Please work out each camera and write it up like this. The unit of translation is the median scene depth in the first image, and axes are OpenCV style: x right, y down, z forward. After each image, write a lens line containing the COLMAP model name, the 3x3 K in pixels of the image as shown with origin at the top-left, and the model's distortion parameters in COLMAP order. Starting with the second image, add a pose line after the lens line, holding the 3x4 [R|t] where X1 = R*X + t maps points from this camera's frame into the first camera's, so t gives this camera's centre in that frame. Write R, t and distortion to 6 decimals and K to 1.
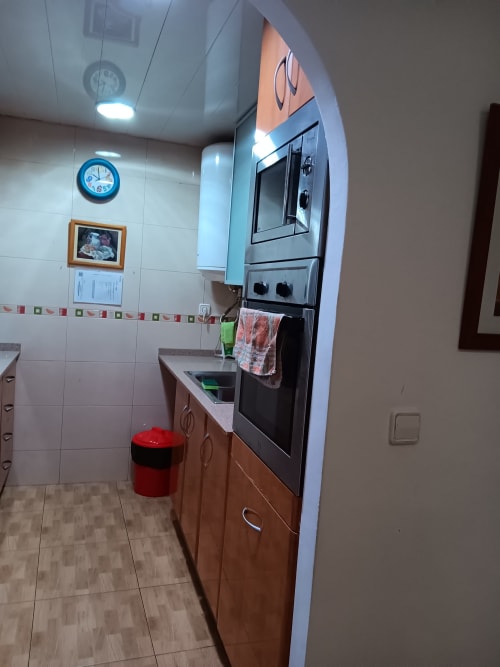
lens RADIAL K [[513.3, 0, 256.4], [0, 513.3, 333.3], [0, 0, 1]] dist [0.063654, -0.105995]
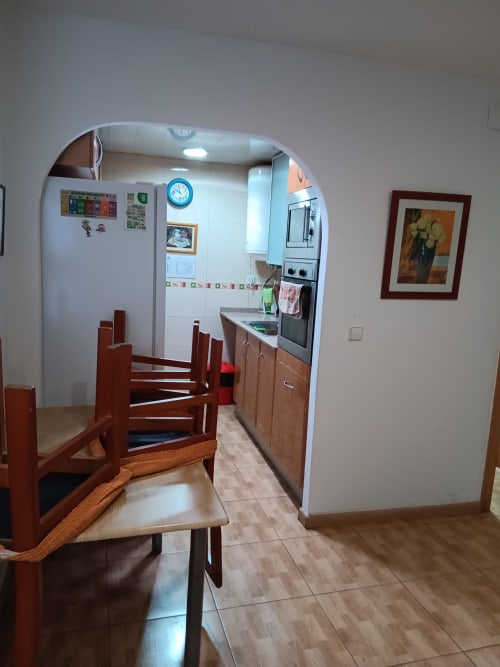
lens RADIAL K [[513.3, 0, 246.7], [0, 513.3, 332.7], [0, 0, 1]] dist [0.063654, -0.105995]
pose [[0.997187, -0.013082, -0.073798, -0.010267], [0.017875, 0.997747, 0.064658, 0.008694], [0.072786, -0.065796, 0.995175, -0.487609]]
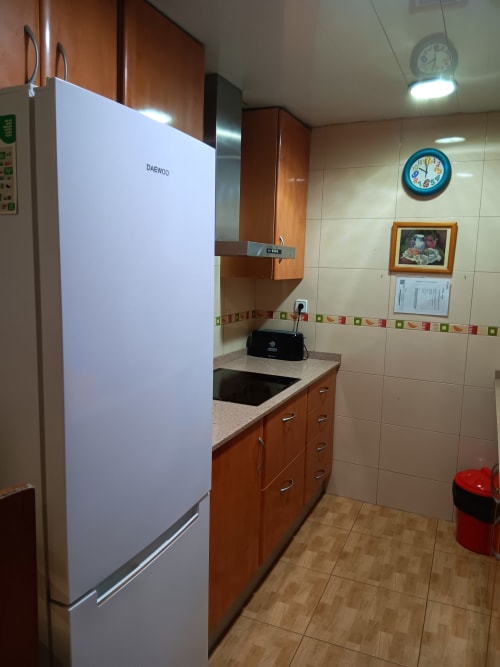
lens RADIAL K [[513.3, 0, 250.5], [0, 513.3, 331.2], [0, 0, 1]] dist [0.063654, -0.105995]
pose [[0.728333, 0.038059, -0.684165, 0.090644], [-0.031954, 0.999257, 0.021570, -0.040606], [0.684477, 0.006152, 0.729008, 0.166912]]
